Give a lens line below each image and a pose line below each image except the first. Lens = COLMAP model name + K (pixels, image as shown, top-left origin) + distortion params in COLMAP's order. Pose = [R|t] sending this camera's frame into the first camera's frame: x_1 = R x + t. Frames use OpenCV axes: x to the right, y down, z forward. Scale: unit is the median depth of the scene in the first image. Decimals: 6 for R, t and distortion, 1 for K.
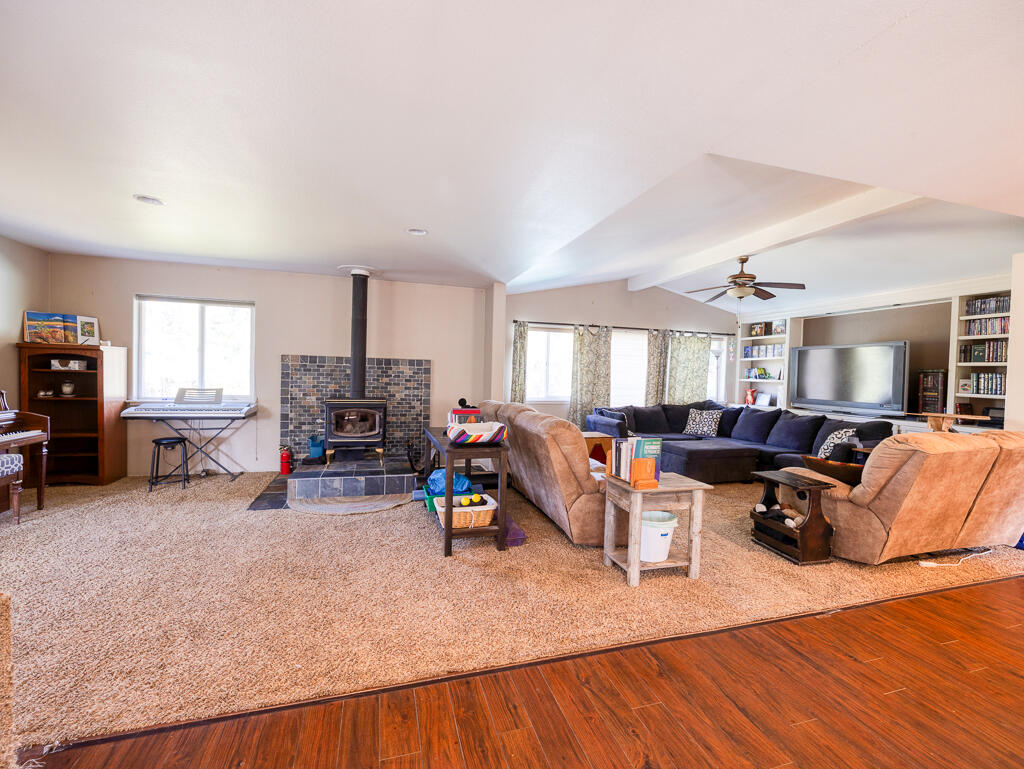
lens RADIAL K [[444.3, 0, 512.0], [0, 444.3, 391.6], [0, 0, 1]] dist [-0.001424, 0.000334]
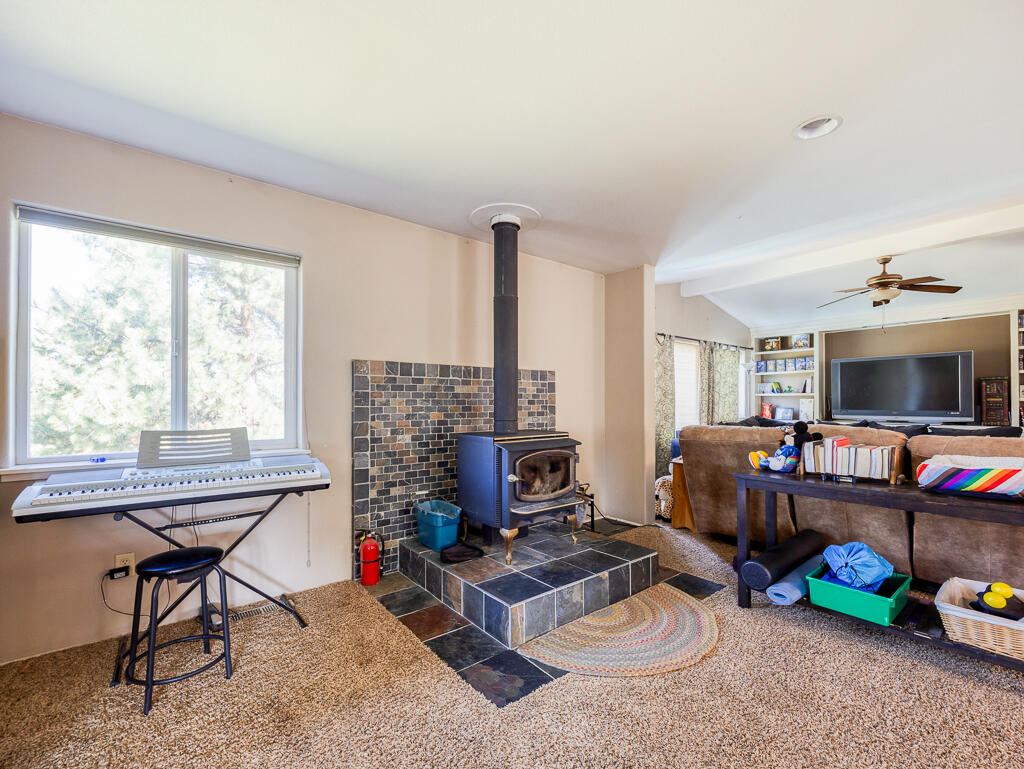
lens RADIAL K [[444.3, 0, 511.1], [0, 444.3, 403.4], [0, 0, 1]] dist [-0.001424, 0.000334]
pose [[0.926667, -0.030403, 0.374651, -0.541085], [0.042838, 0.998772, -0.024904, -0.008884], [-0.373433, 0.039127, 0.926832, 0.431471]]
